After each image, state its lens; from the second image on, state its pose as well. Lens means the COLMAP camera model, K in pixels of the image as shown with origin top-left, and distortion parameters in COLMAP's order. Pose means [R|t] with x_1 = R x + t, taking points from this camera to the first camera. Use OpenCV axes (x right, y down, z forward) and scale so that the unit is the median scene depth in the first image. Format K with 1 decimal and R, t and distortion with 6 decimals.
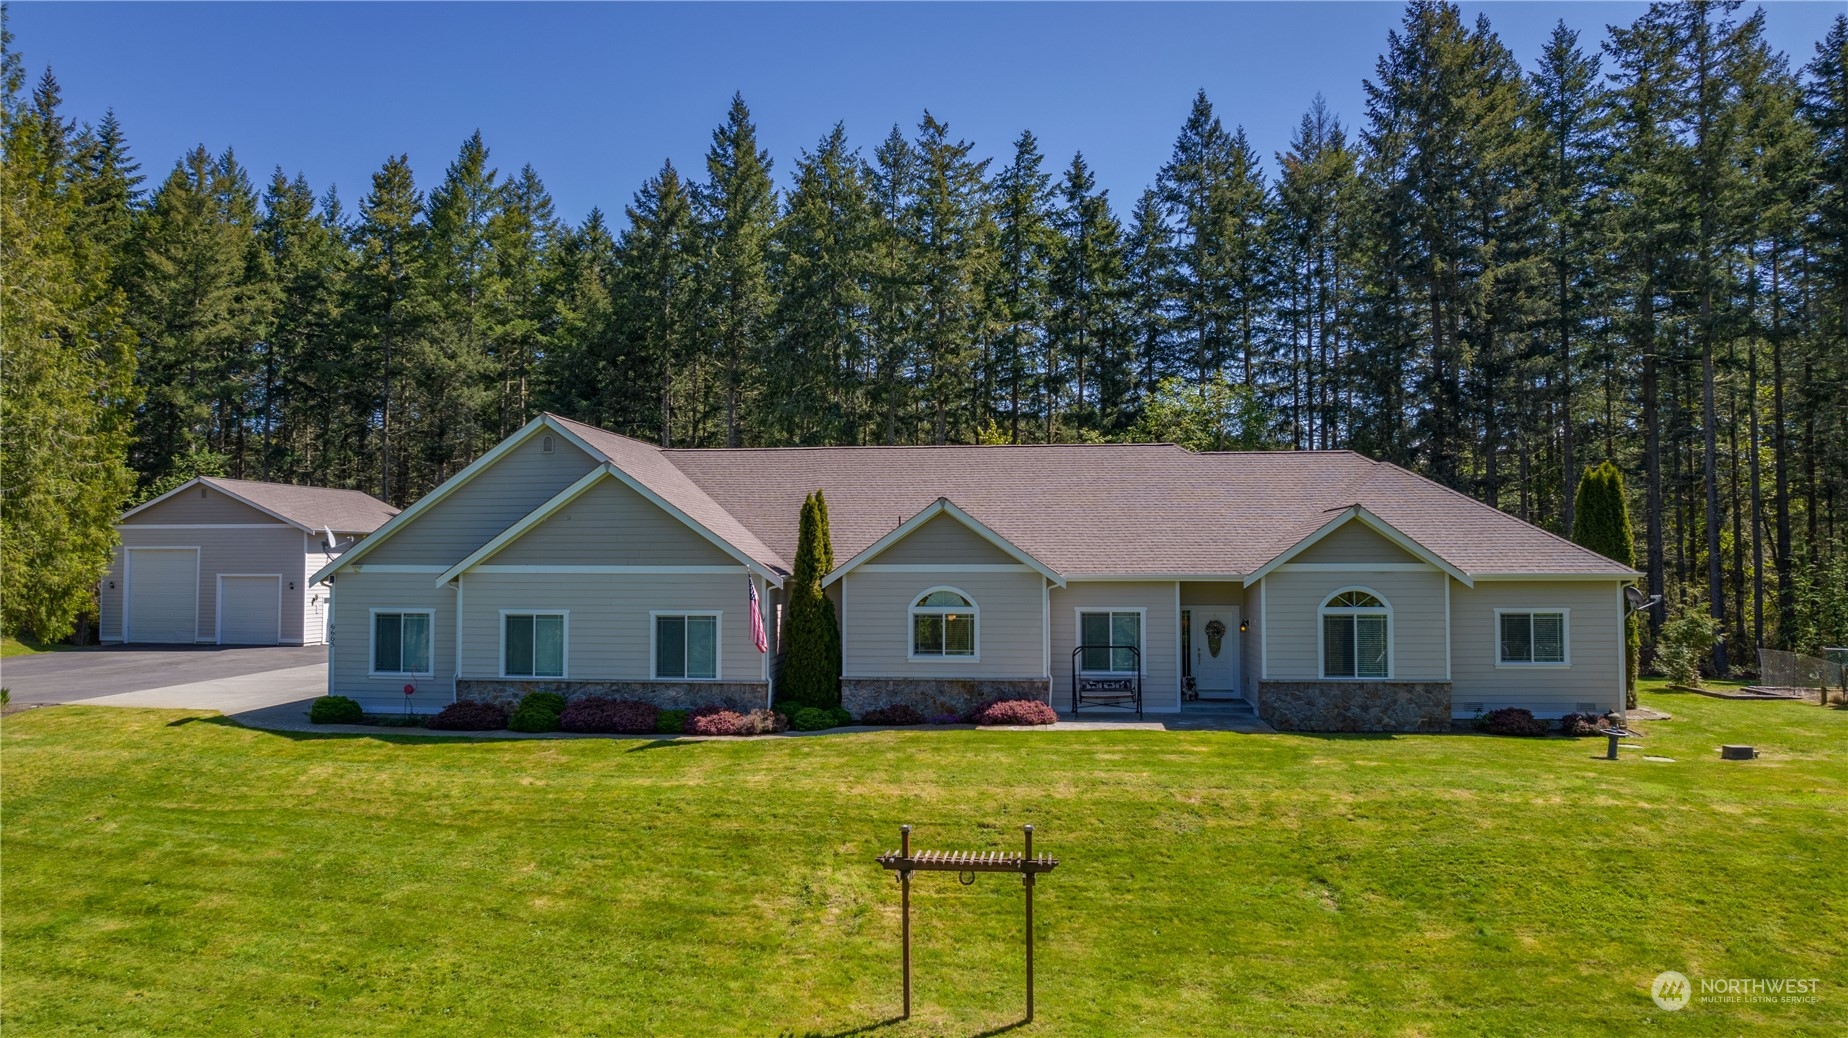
lens RADIAL K [[1185.4, 0, 928.8], [0, 1185.4, 515.3], [0, 0, 1]] dist [-0.032321, 0.005274]
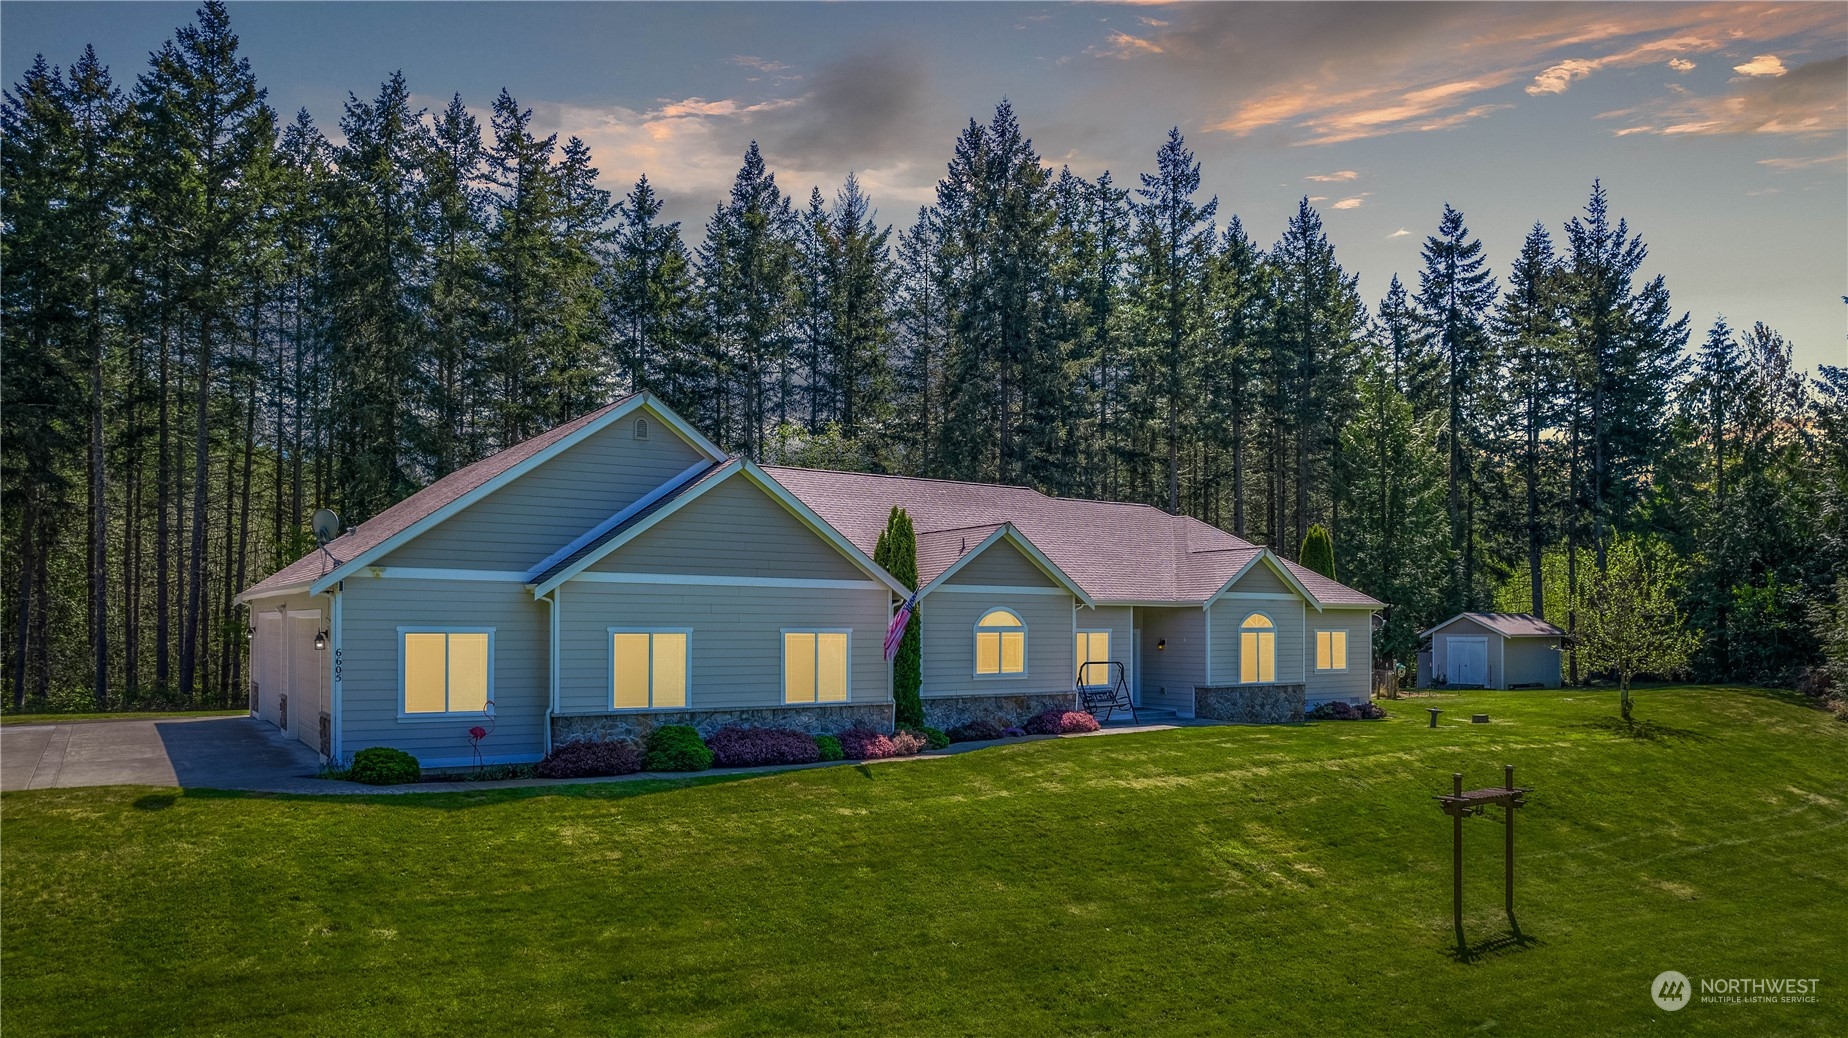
lens RADIAL K [[1185.4, 0, 939.8], [0, 1185.4, 642.6], [0, 0, 1]] dist [-0.032321, 0.005274]
pose [[0.761170, -0.003284, 0.648544, -0.713793], [-0.032605, 0.998529, 0.043323, 0.047297], [-0.647732, -0.054122, 0.759943, 0.233015]]
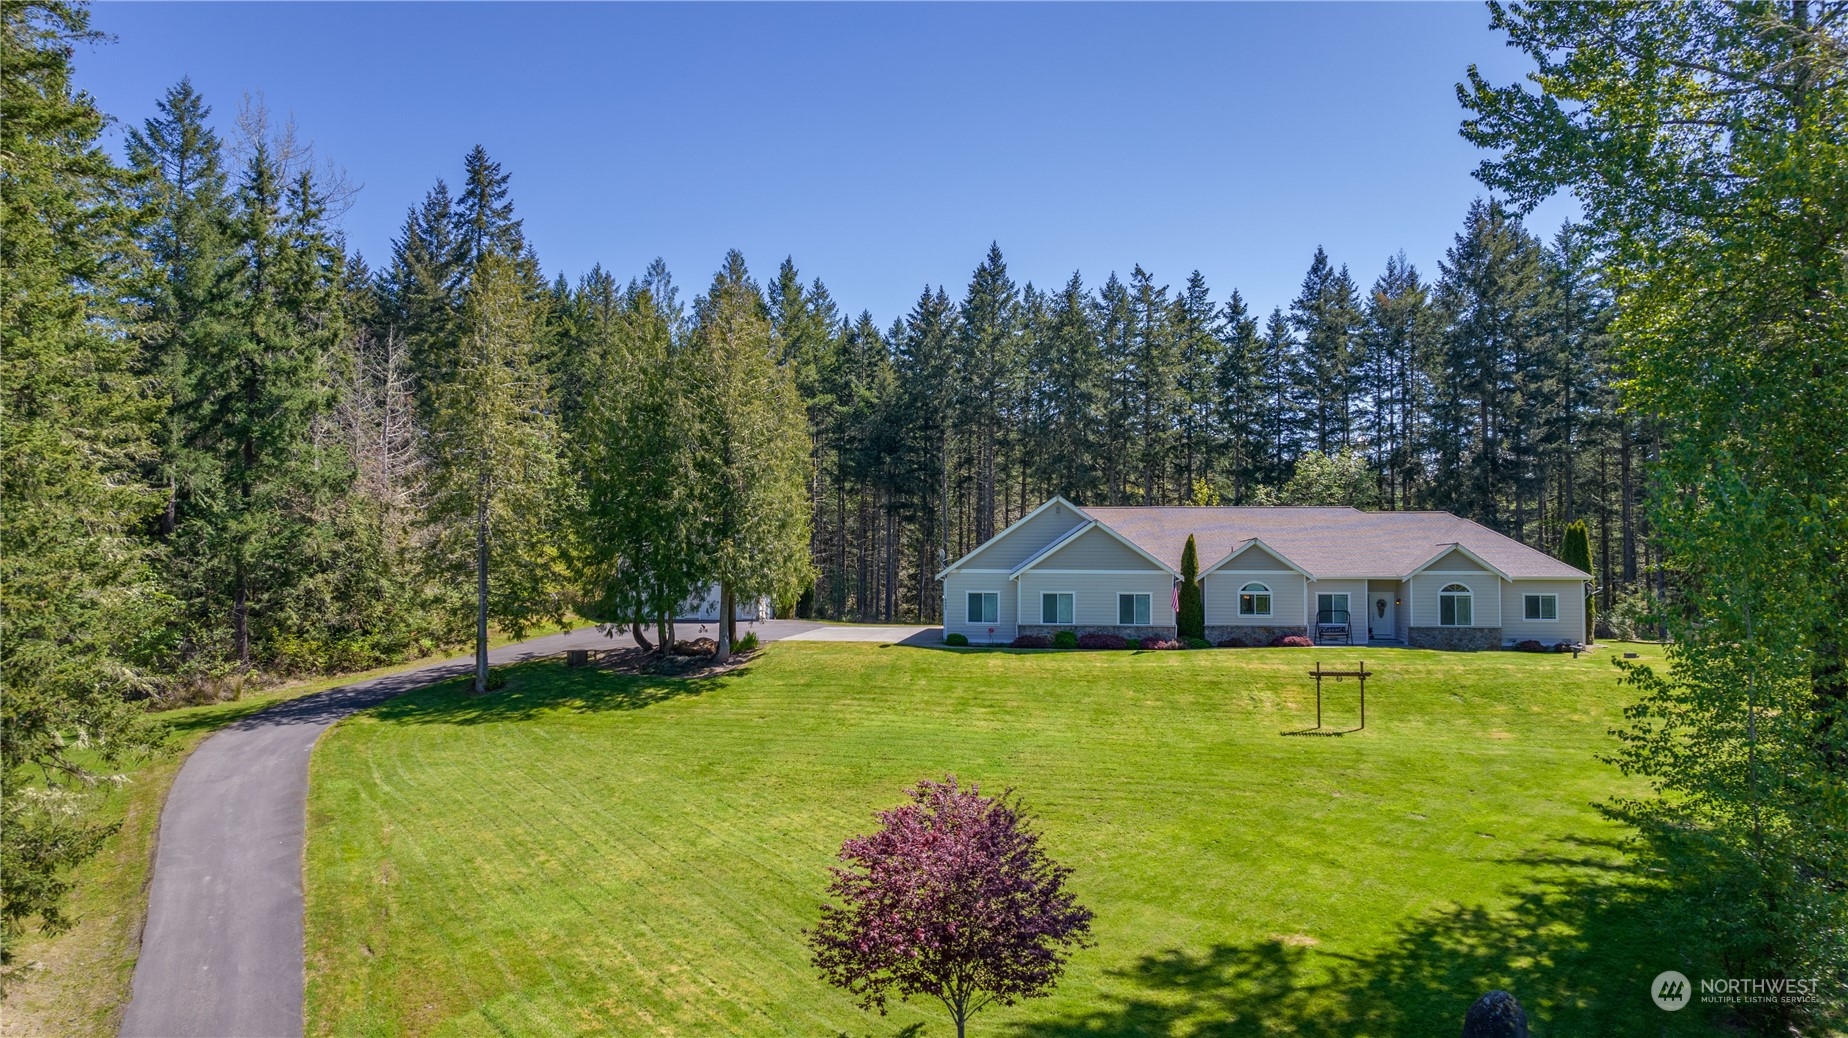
lens RADIAL K [[1185.4, 0, 929.0], [0, 1185.4, 513.8], [0, 0, 1]] dist [-0.032321, 0.005274]
pose [[0.999829, 0.005543, -0.017651, -0.519887], [-0.005663, 0.999961, -0.006770, -0.040085], [0.017612, 0.006869, 0.999821, -1.072565]]
